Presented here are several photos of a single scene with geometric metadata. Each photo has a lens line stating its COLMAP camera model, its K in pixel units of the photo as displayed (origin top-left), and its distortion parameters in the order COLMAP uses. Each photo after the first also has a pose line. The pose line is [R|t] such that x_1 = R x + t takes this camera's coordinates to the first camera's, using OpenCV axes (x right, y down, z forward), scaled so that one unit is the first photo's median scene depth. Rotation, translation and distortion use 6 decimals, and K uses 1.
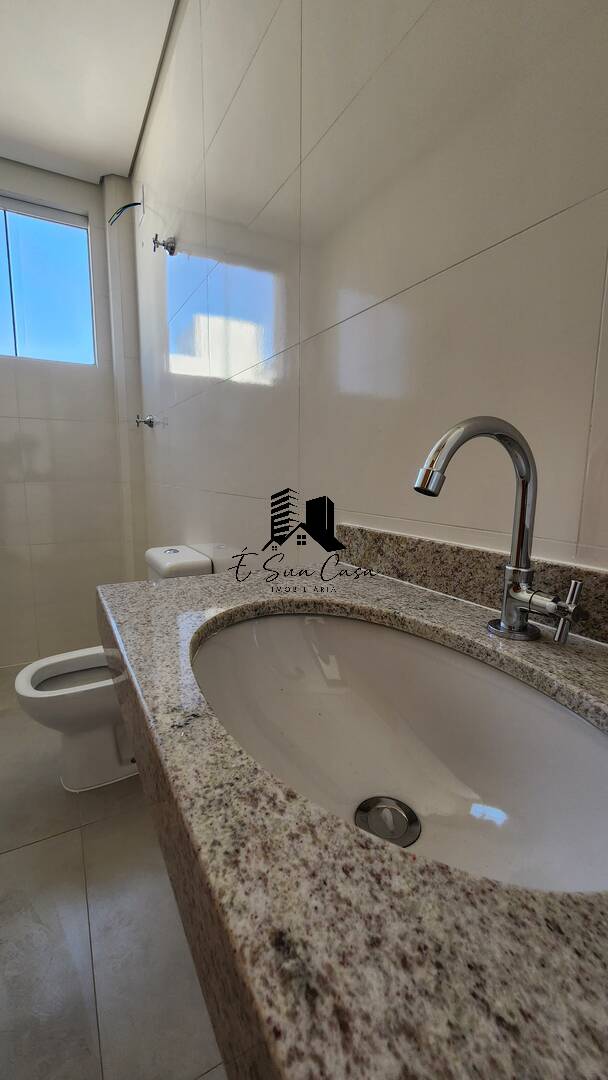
lens RADIAL K [[439.5, 0, 298.6], [0, 439.5, 540.9], [0, 0, 1]] dist [-0.002880, -0.002091]
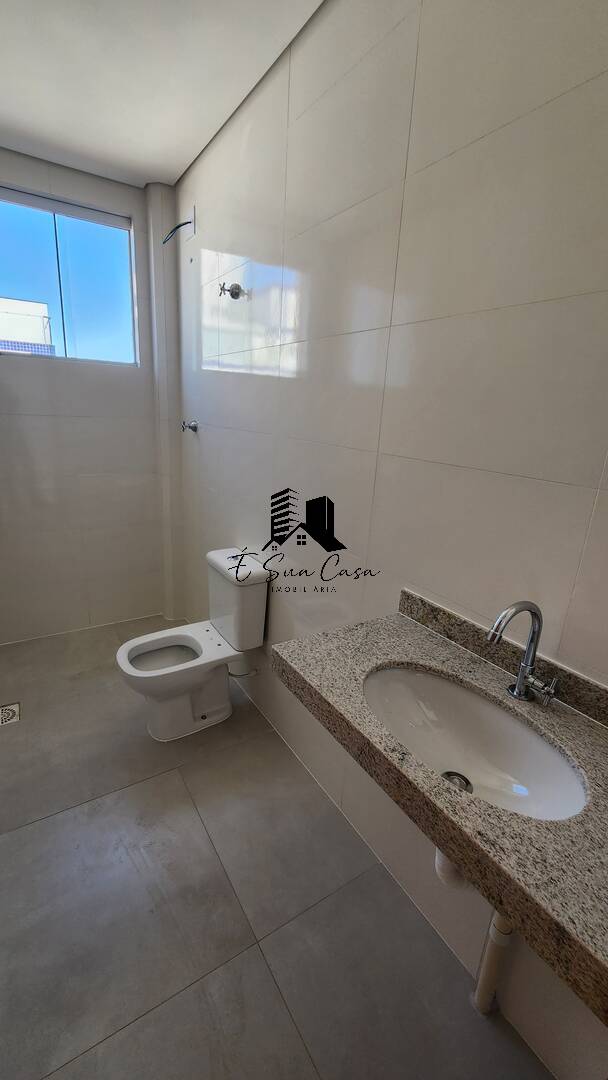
lens RADIAL K [[439.5, 0, 298.6], [0, 439.5, 540.9], [0, 0, 1]] dist [-0.002880, -0.002091]
pose [[0.997375, 0.027923, 0.066802, -0.532745], [-0.037020, 0.989591, 0.139068, -0.572982], [-0.062224, -0.141176, 0.988027, -0.637199]]
